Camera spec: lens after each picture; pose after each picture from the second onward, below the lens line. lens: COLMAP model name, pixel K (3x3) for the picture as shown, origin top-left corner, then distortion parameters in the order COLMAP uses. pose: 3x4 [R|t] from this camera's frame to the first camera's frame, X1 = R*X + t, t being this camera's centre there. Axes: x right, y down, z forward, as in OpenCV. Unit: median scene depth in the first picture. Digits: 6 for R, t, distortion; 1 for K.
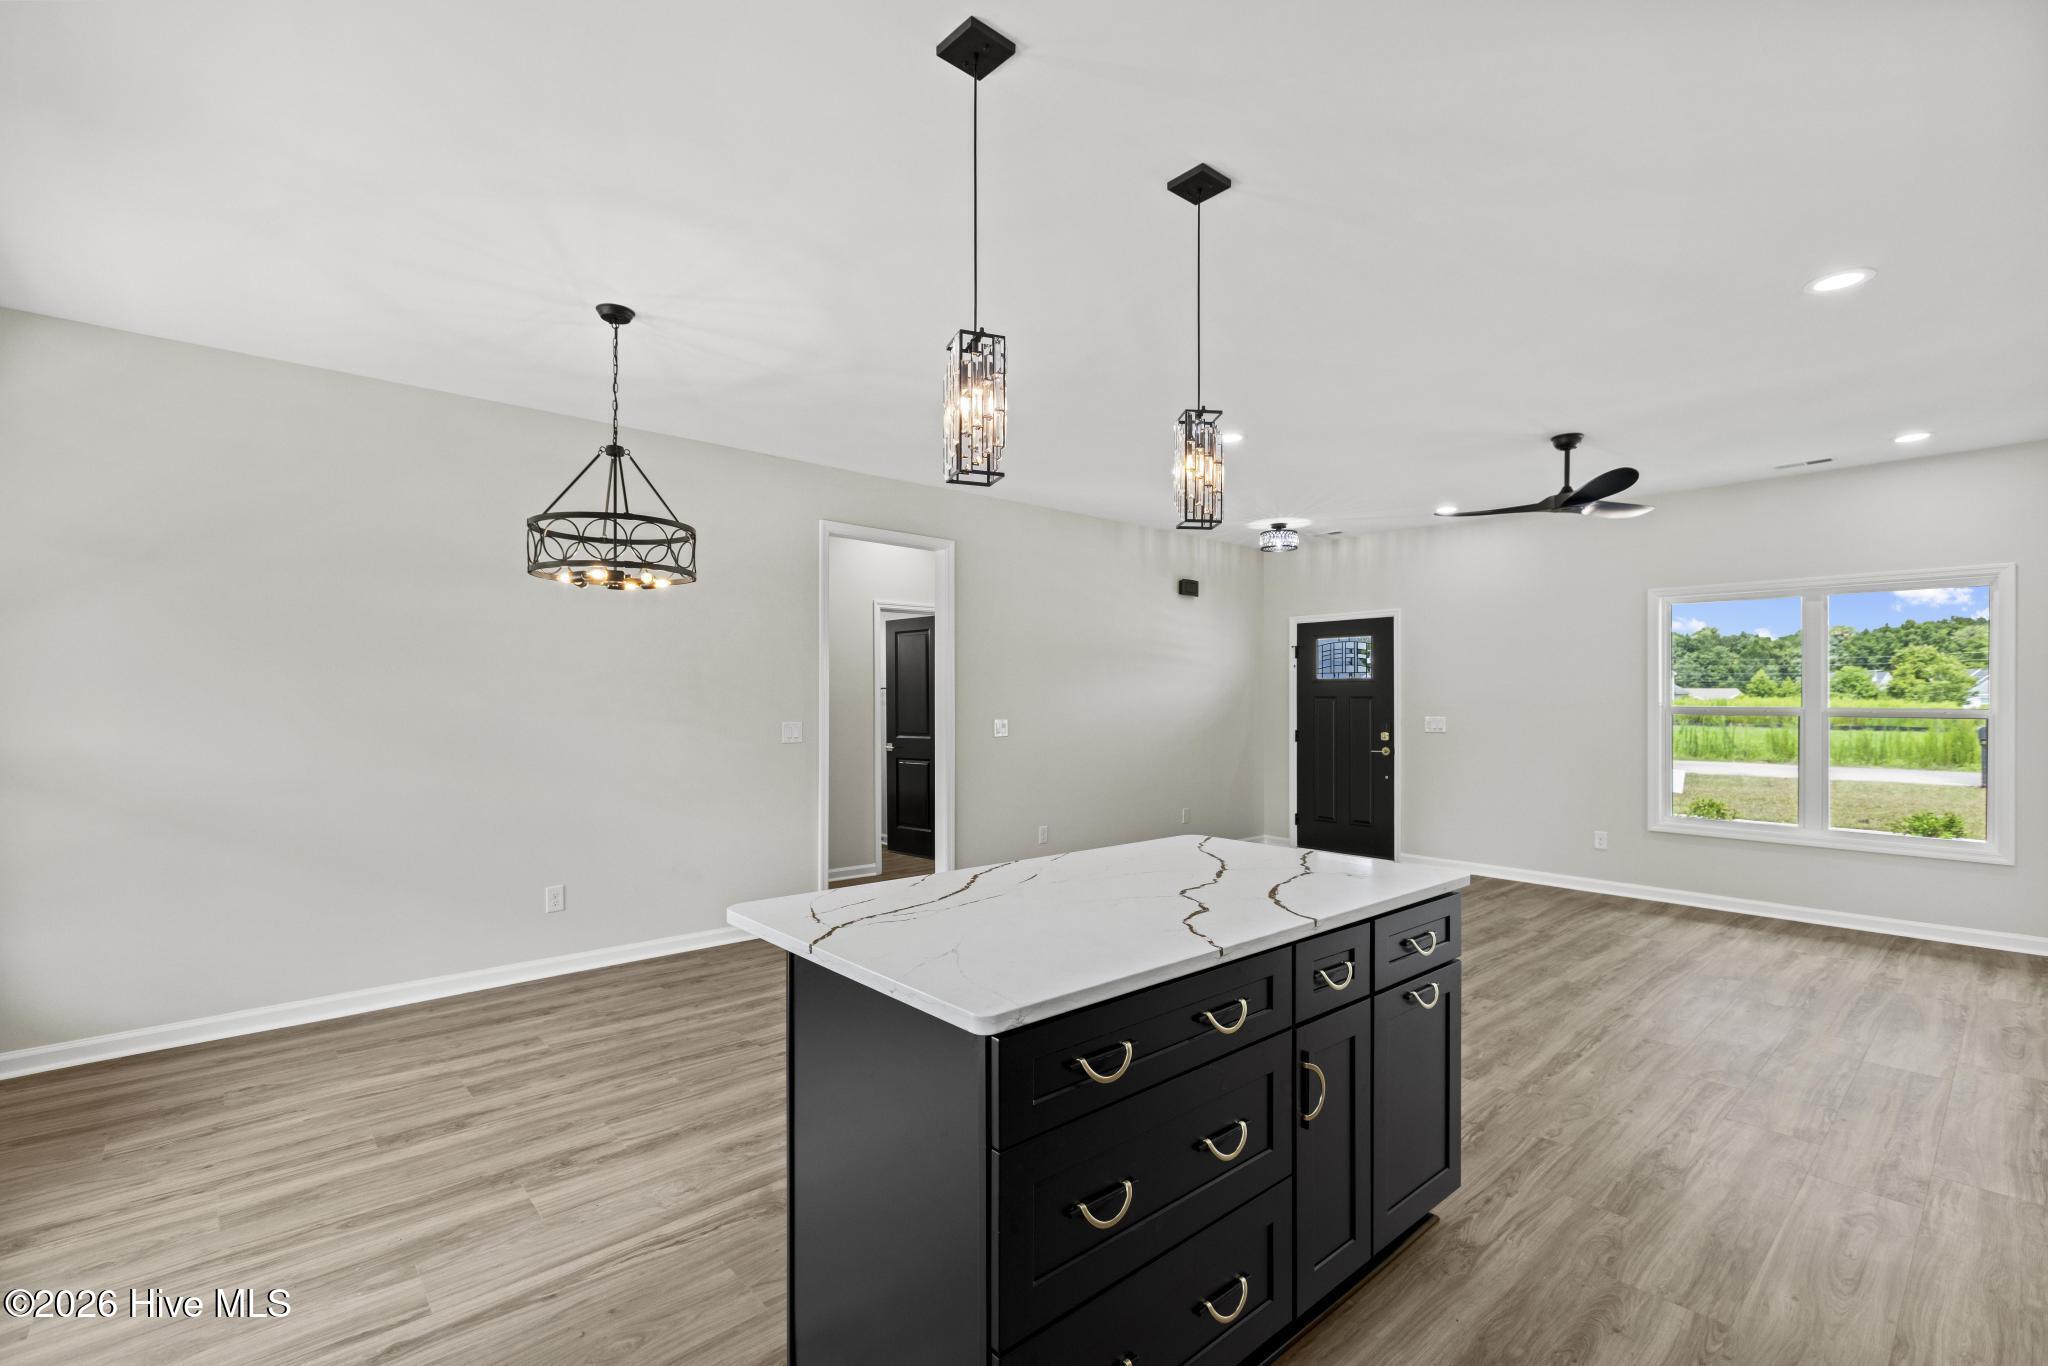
lens RADIAL K [[908.0, 0, 1036.1], [0, 908.0, 694.4], [0, 0, 1]] dist [0.003458, -0.001641]
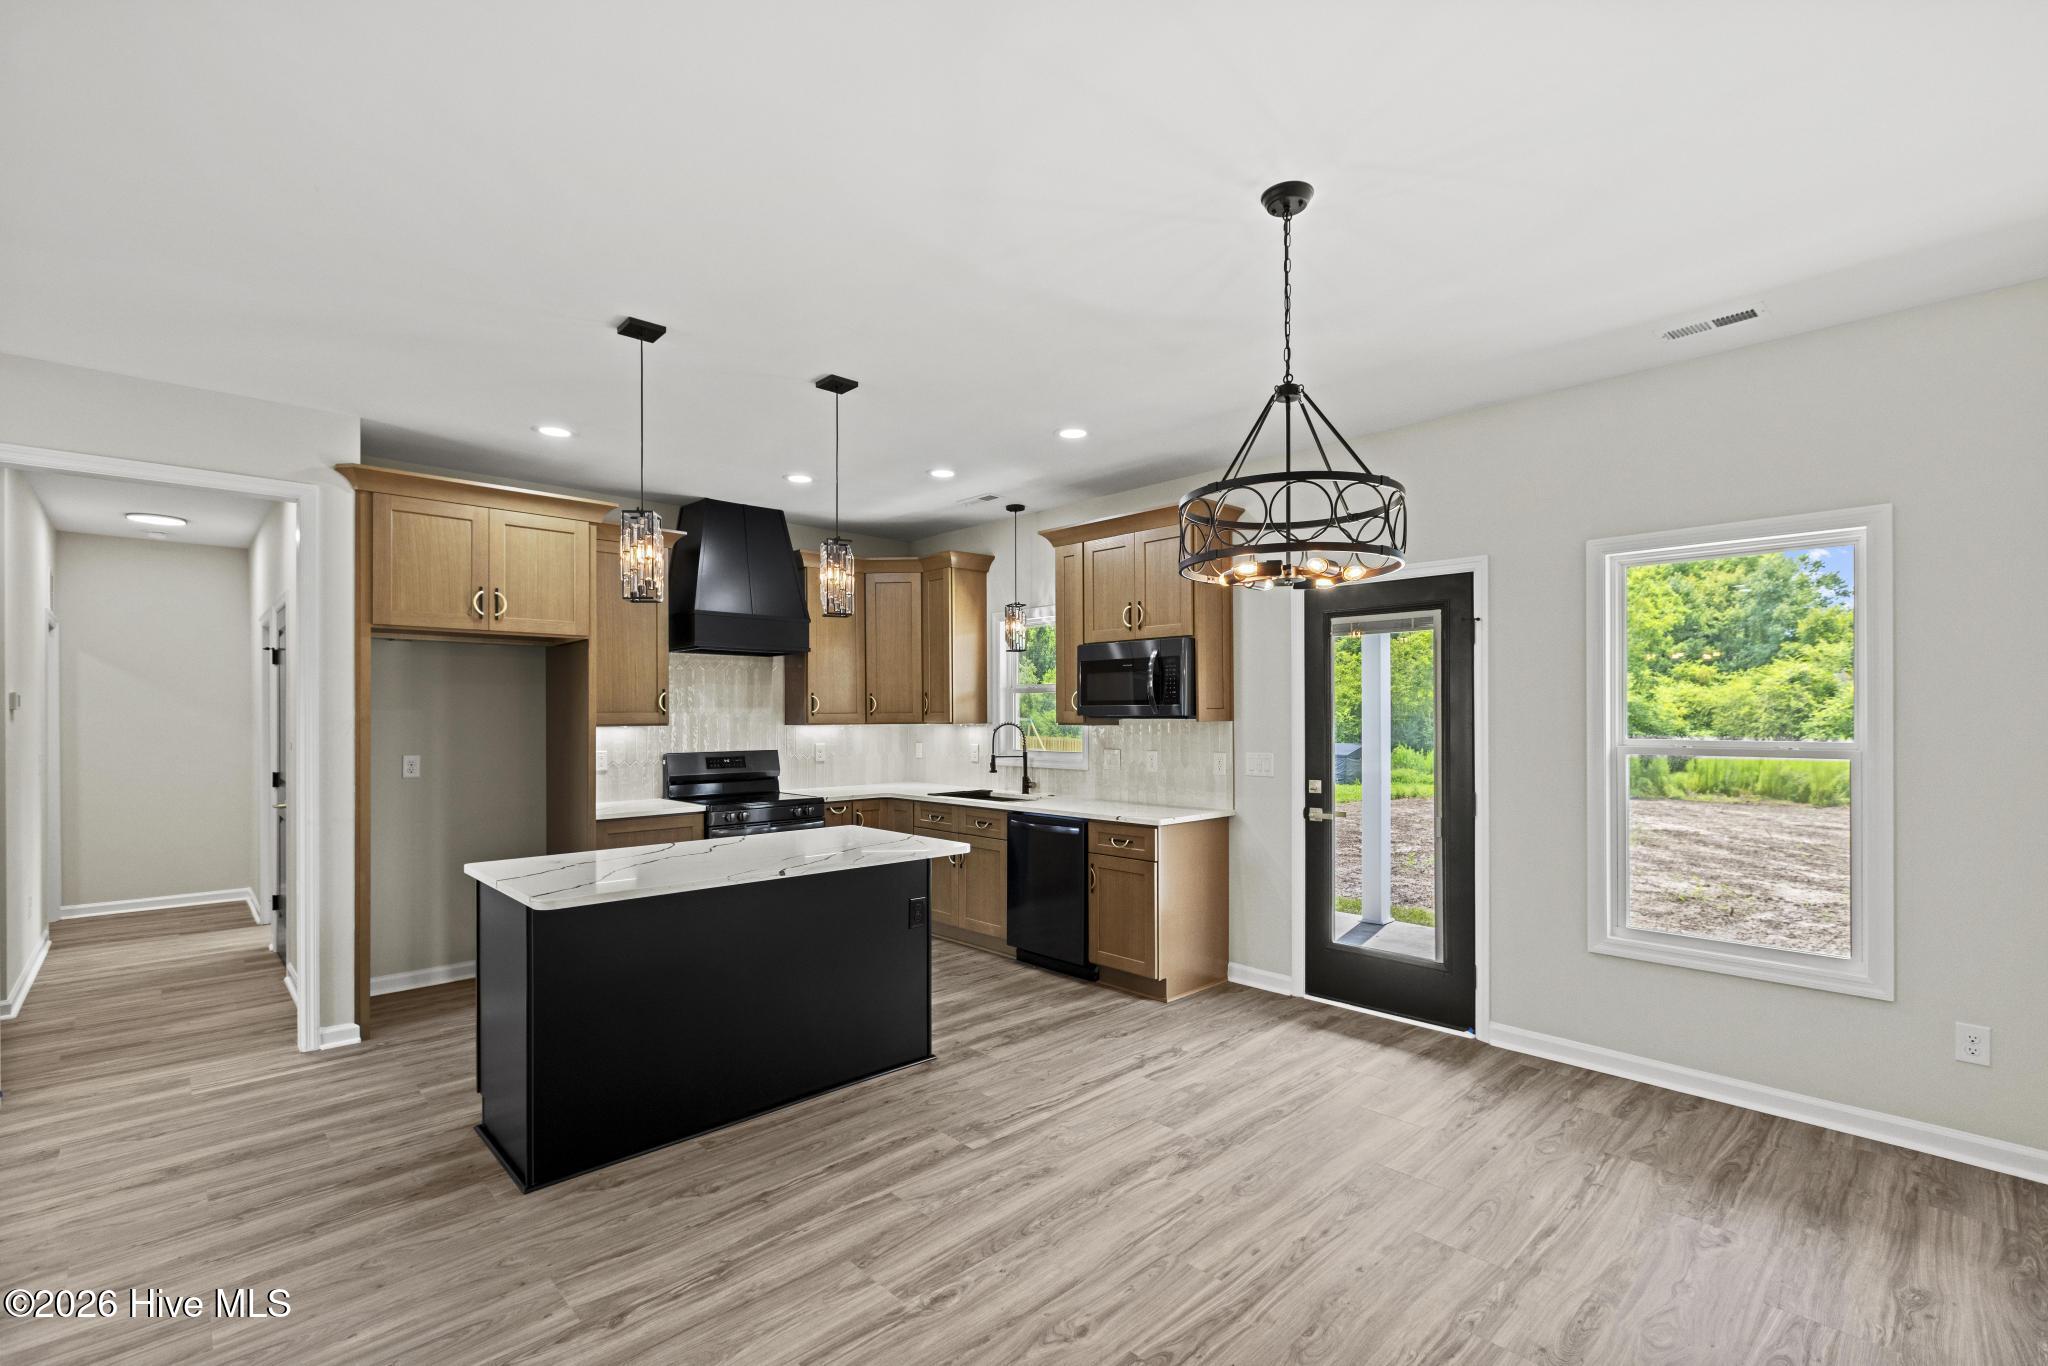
lens RADIAL K [[908.0, 0, 1021.7], [0, 908.0, 699.2], [0, 0, 1]] dist [0.003458, -0.001641]
pose [[-0.999847, 0.002700, -0.017309, -0.158829], [0.003088, 0.999744, -0.022424, -0.008356], [0.017244, -0.022474, -0.999599, 1.113324]]
